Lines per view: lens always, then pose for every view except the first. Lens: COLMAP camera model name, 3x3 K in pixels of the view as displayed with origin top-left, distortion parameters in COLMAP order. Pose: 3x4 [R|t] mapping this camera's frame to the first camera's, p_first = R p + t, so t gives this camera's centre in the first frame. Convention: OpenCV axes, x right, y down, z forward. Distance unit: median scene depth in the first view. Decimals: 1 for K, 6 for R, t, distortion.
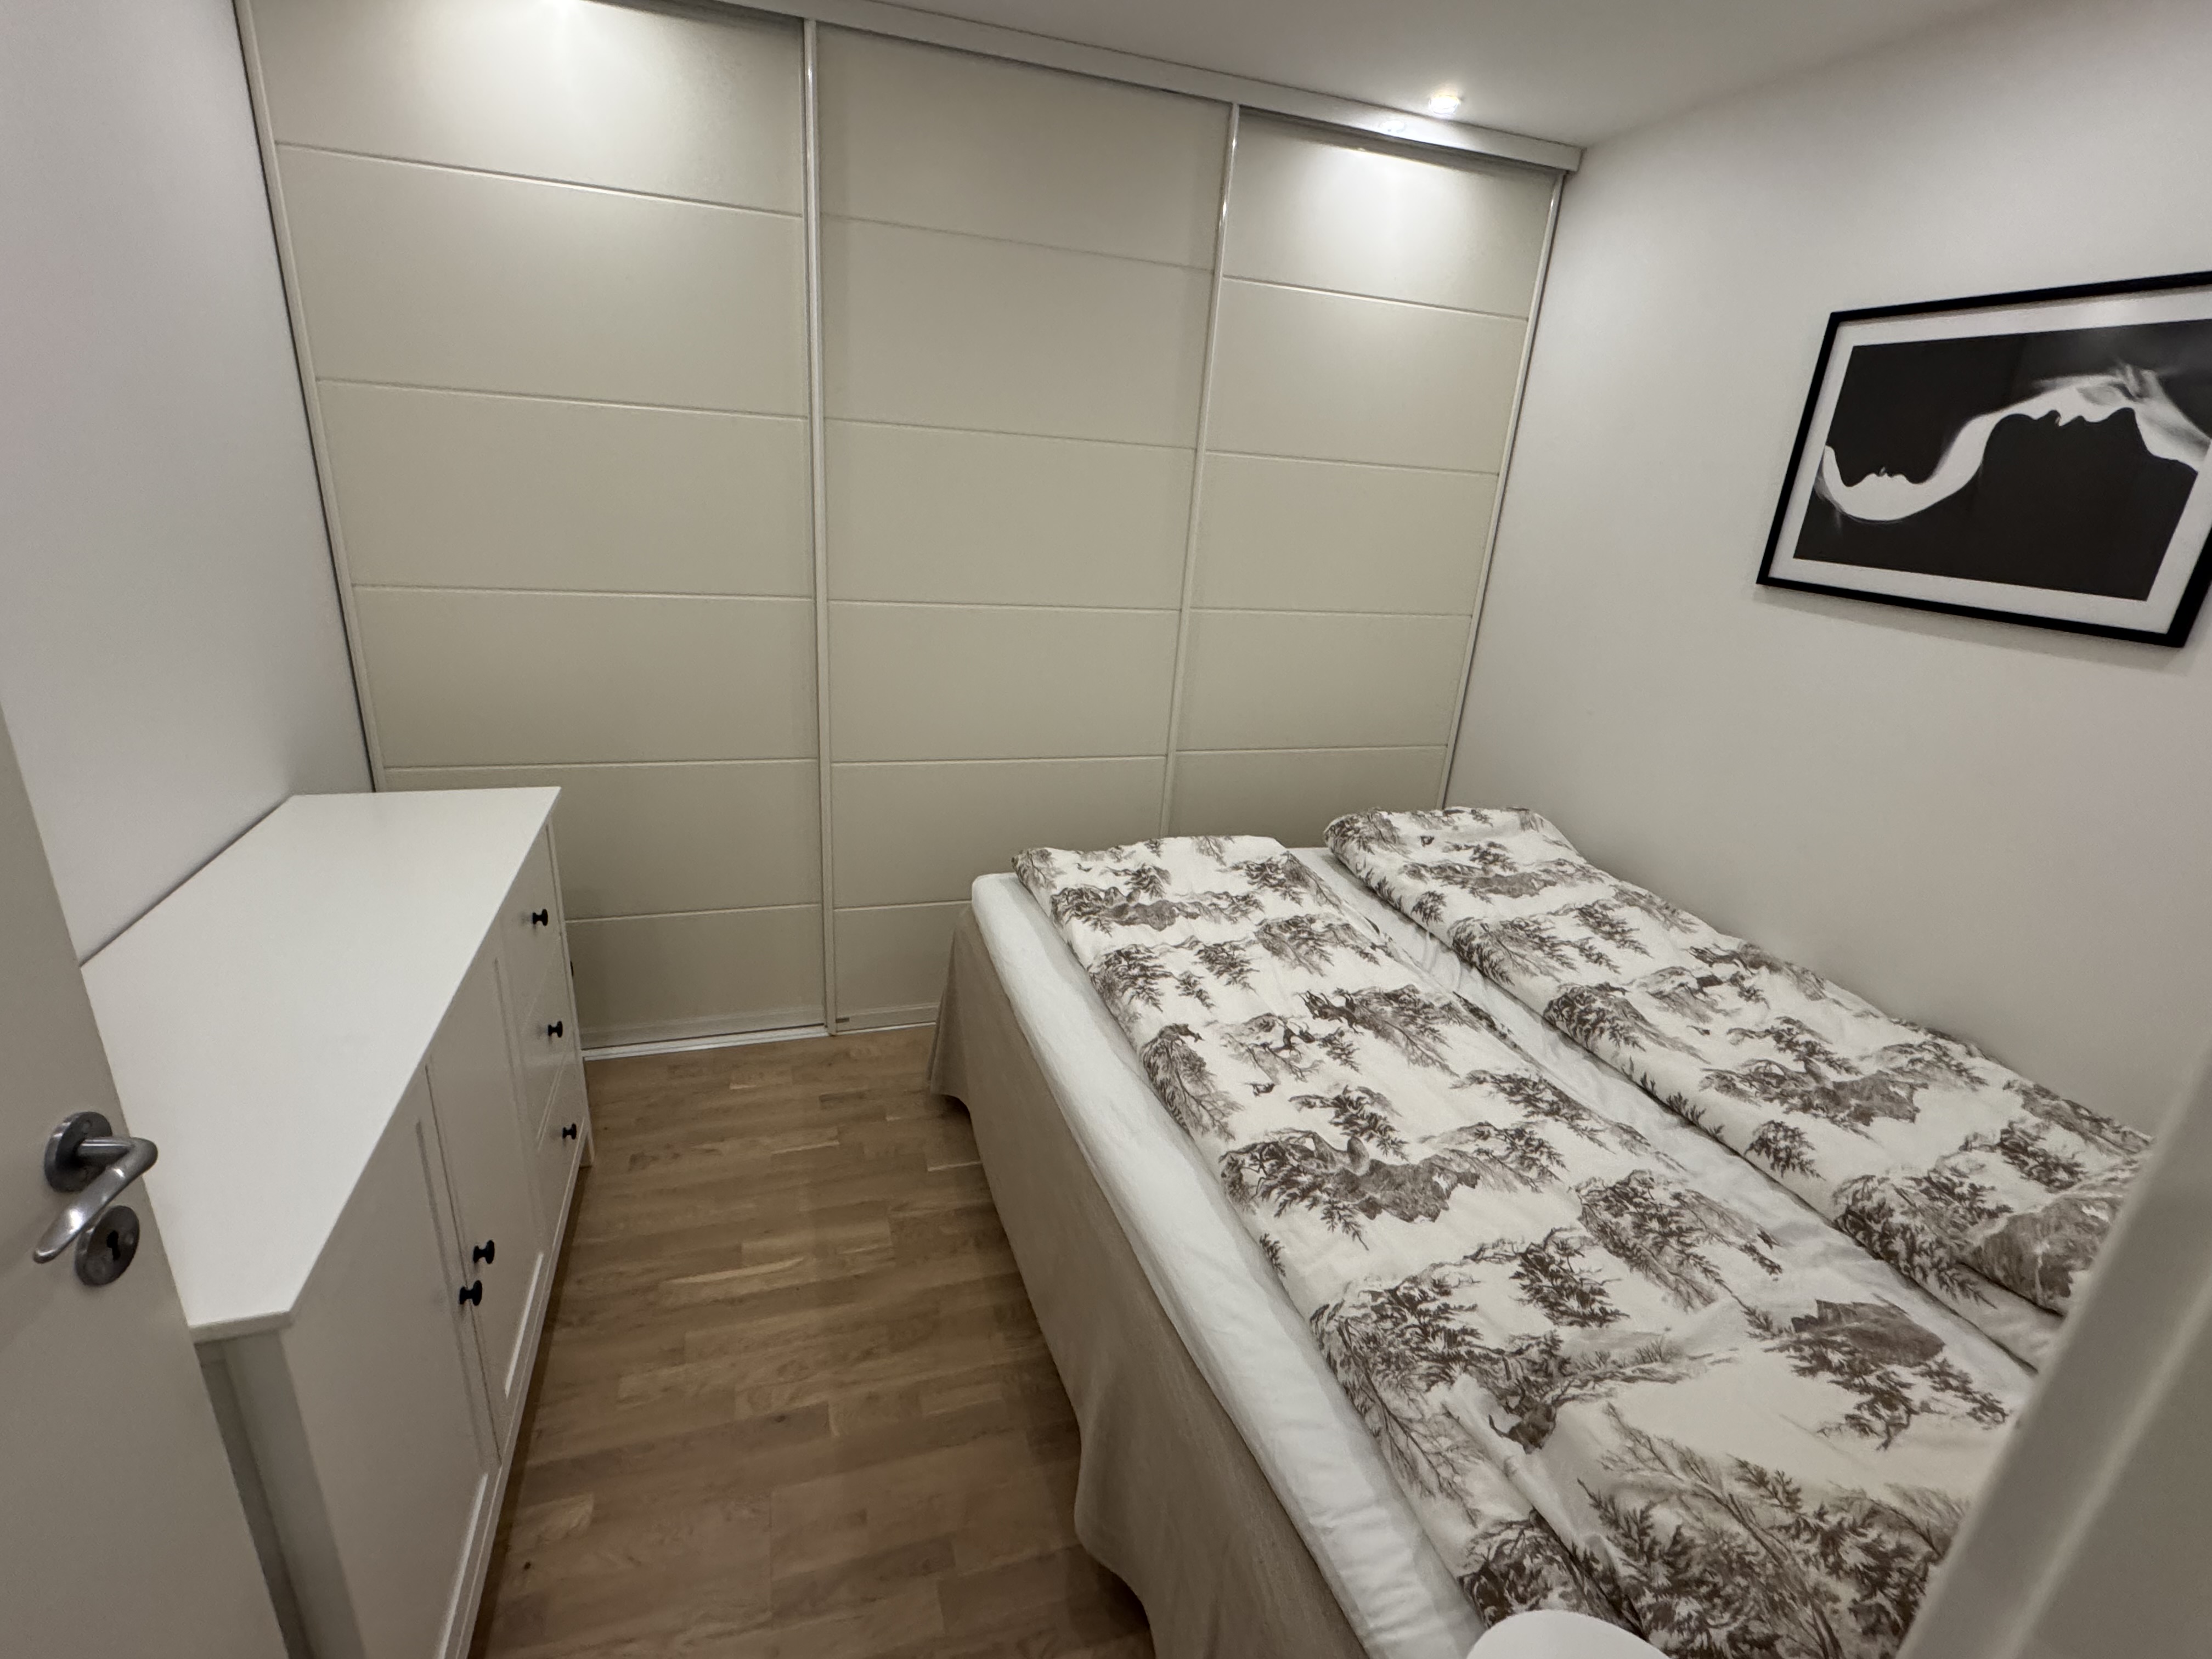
lens RADIAL K [[1020.2, 0, 1106.0], [0, 1020.2, 829.5], [0, 0, 1]] dist [-0.001067, -0.000092]
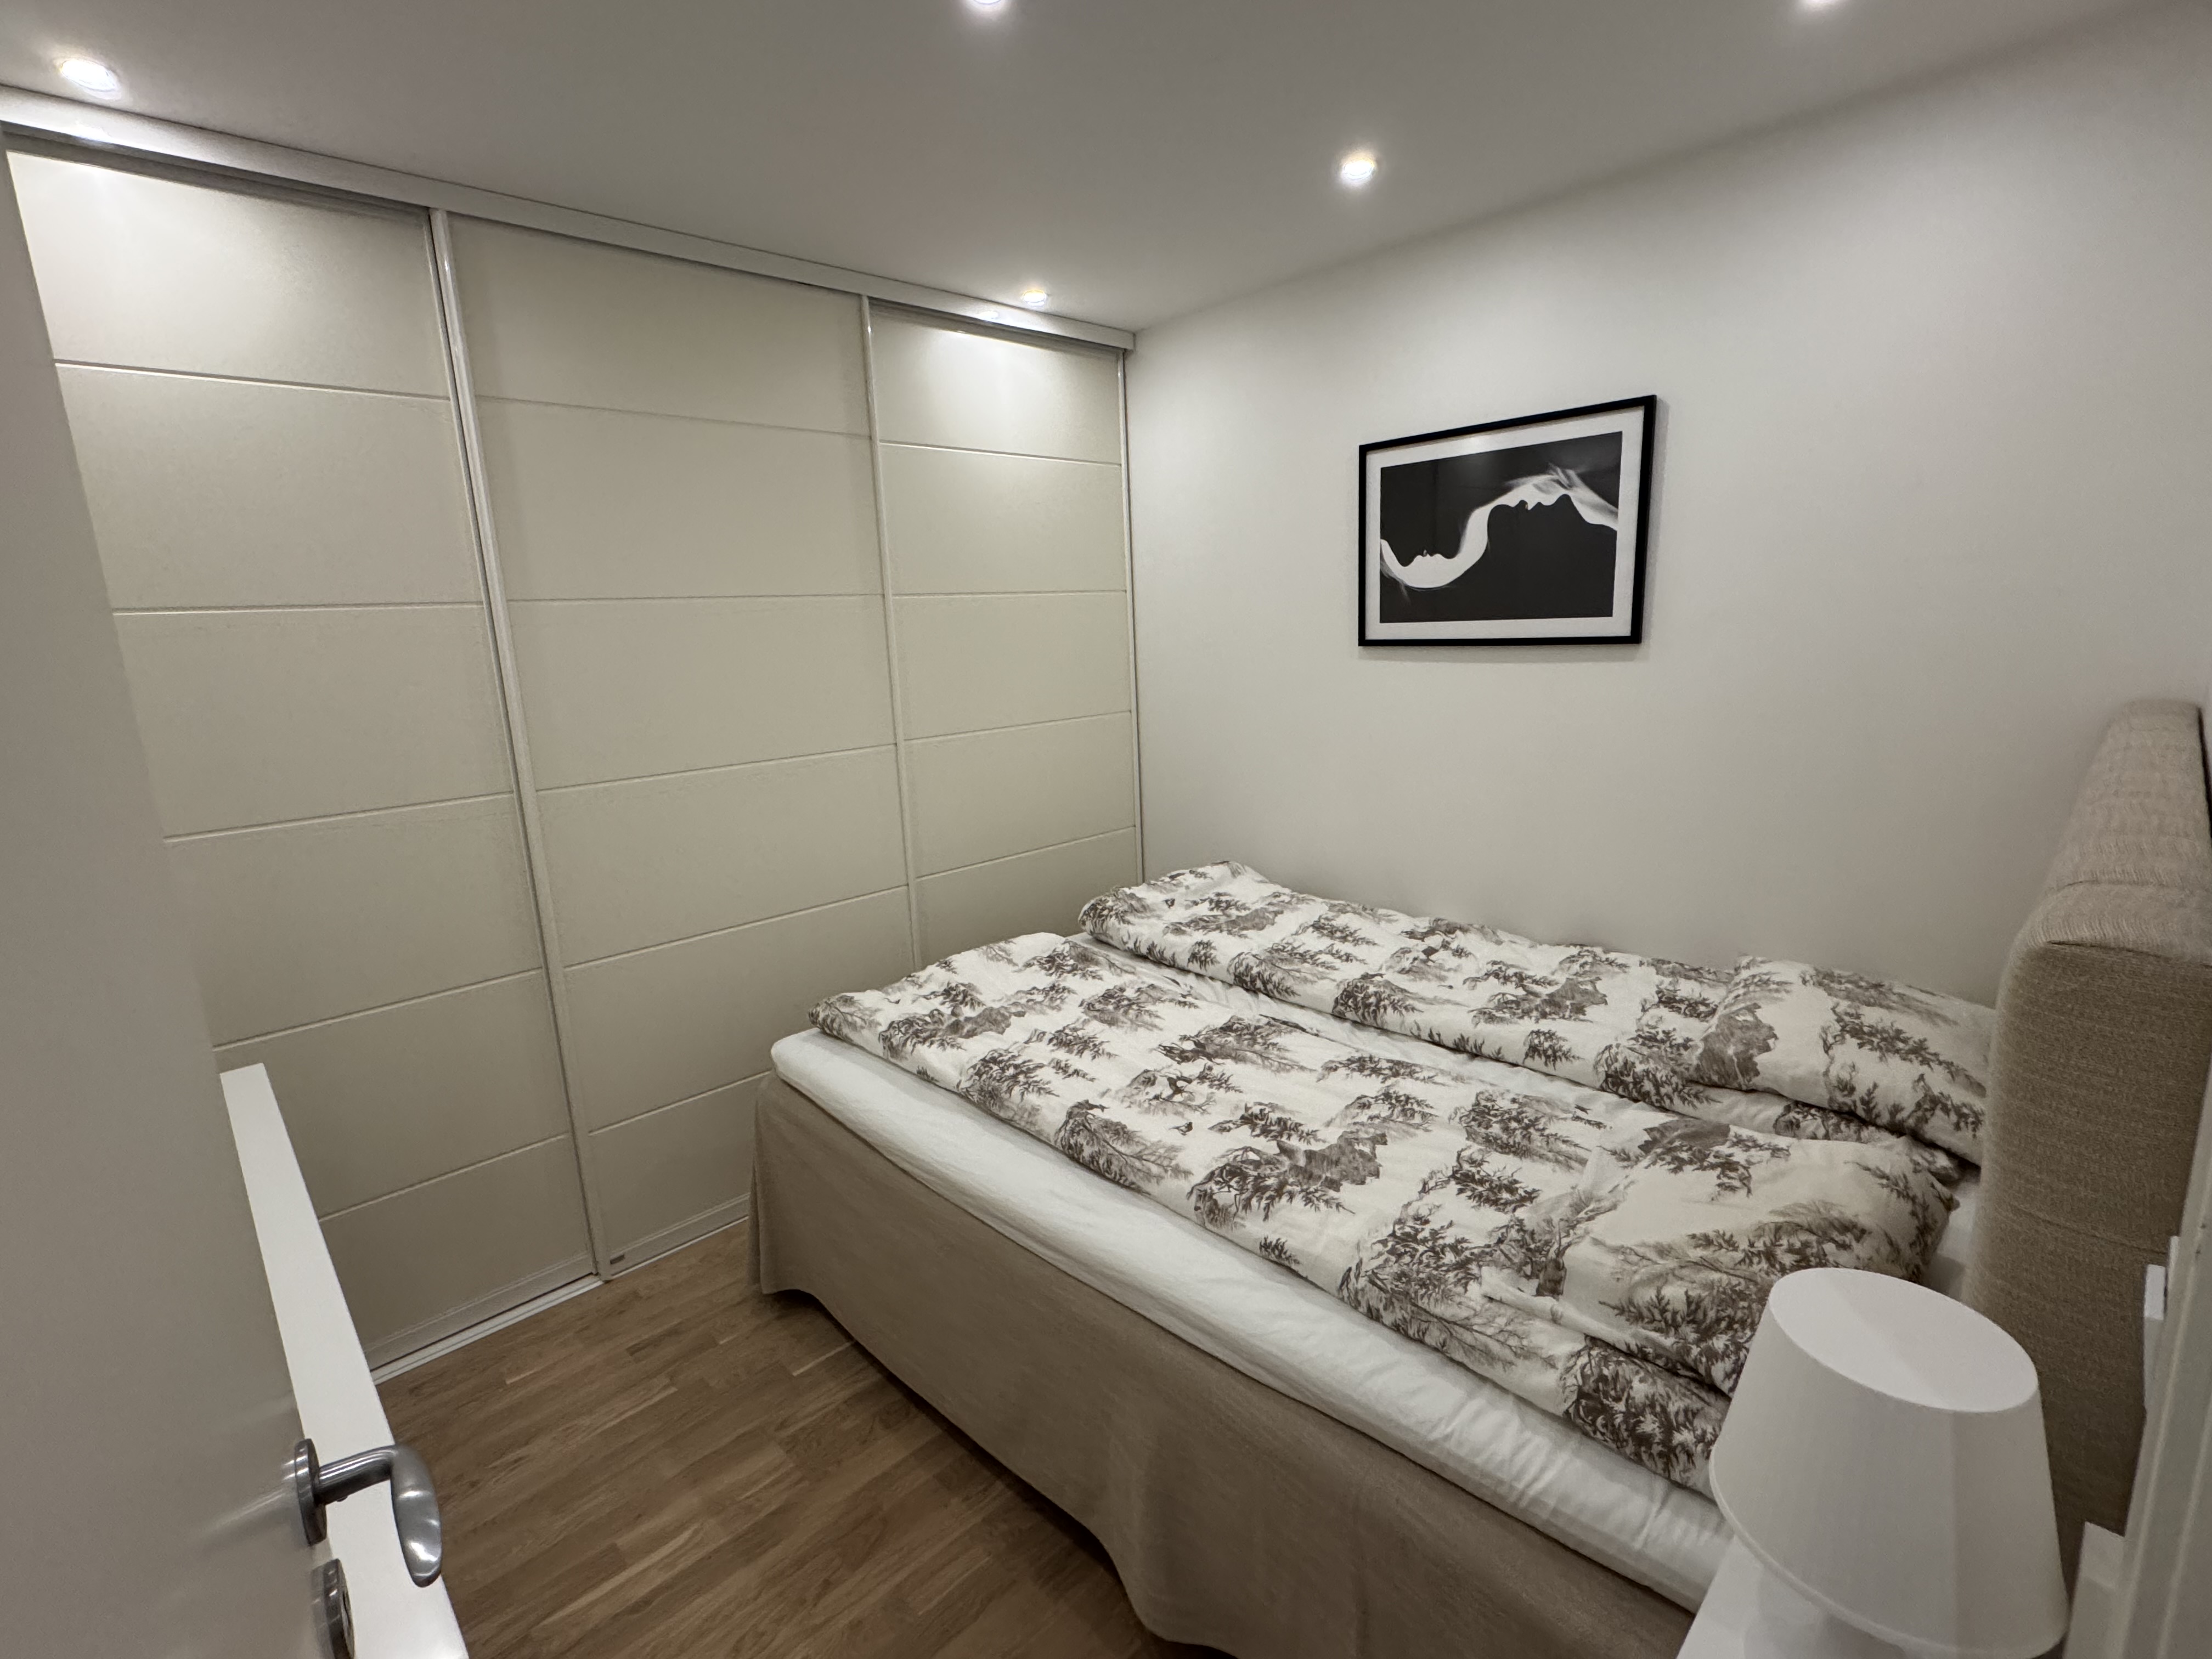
lens RADIAL K [[1020.2, 0, 1106.0], [0, 1020.2, 829.5], [0, 0, 1]] dist [-0.001067, -0.000092]
pose [[0.895886, -0.194131, 0.399626, -0.272430], [0.246890, 0.965350, -0.084532, 0.015472], [-0.369368, 0.174394, 0.912772, -0.018232]]
